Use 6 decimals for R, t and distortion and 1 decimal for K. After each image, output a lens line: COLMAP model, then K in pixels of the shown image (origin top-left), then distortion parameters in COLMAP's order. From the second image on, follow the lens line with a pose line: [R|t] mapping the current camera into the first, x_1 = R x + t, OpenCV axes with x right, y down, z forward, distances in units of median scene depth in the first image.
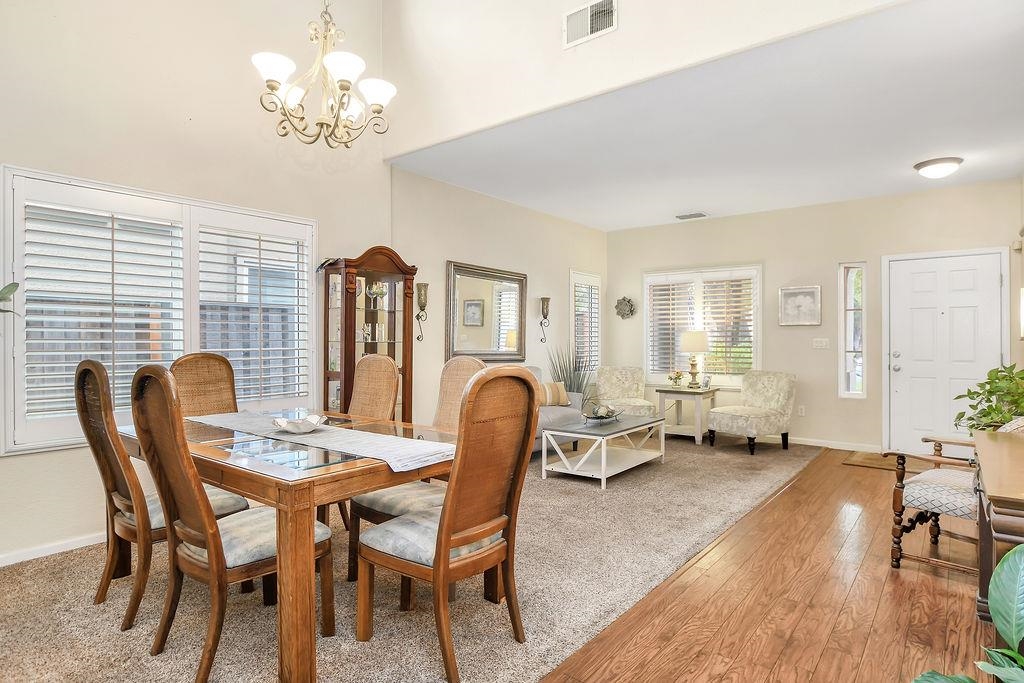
lens RADIAL K [[565.1, 0, 511.7], [0, 565.1, 339.0], [0, 0, 1]] dist [-0.018545, 0.006067]
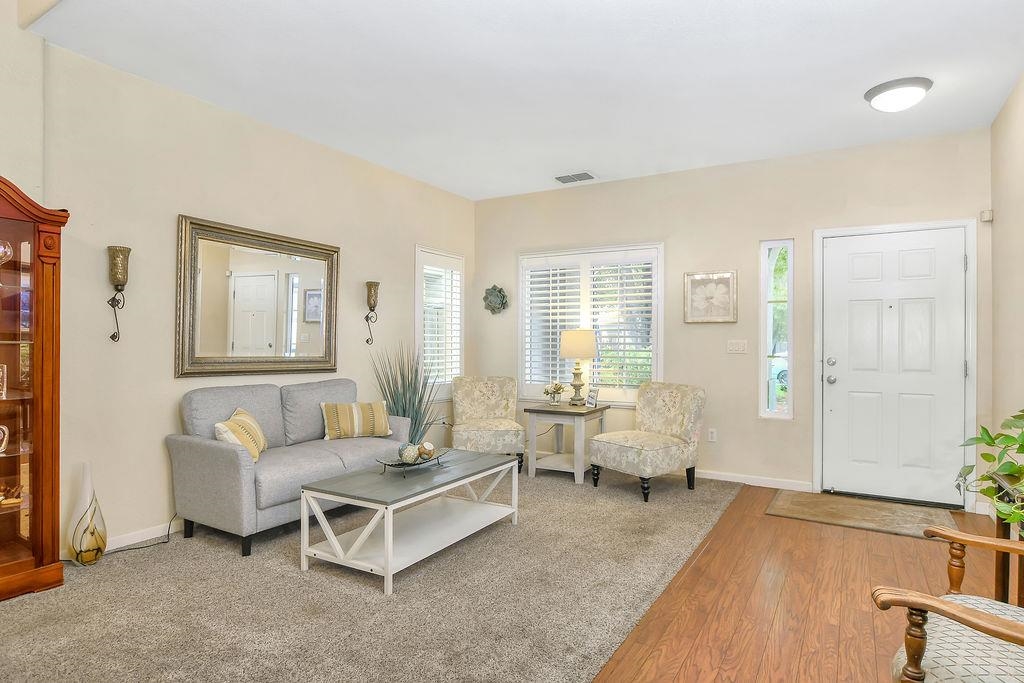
lens RADIAL K [[565.1, 0, 510.3], [0, 565.1, 343.3], [0, 0, 1]] dist [-0.018545, 0.006067]
pose [[0.992204, 0.002281, 0.124603, 0.158852], [-0.002820, 0.999987, 0.004142, 0.001430], [-0.124592, -0.004461, 0.992198, 0.296613]]
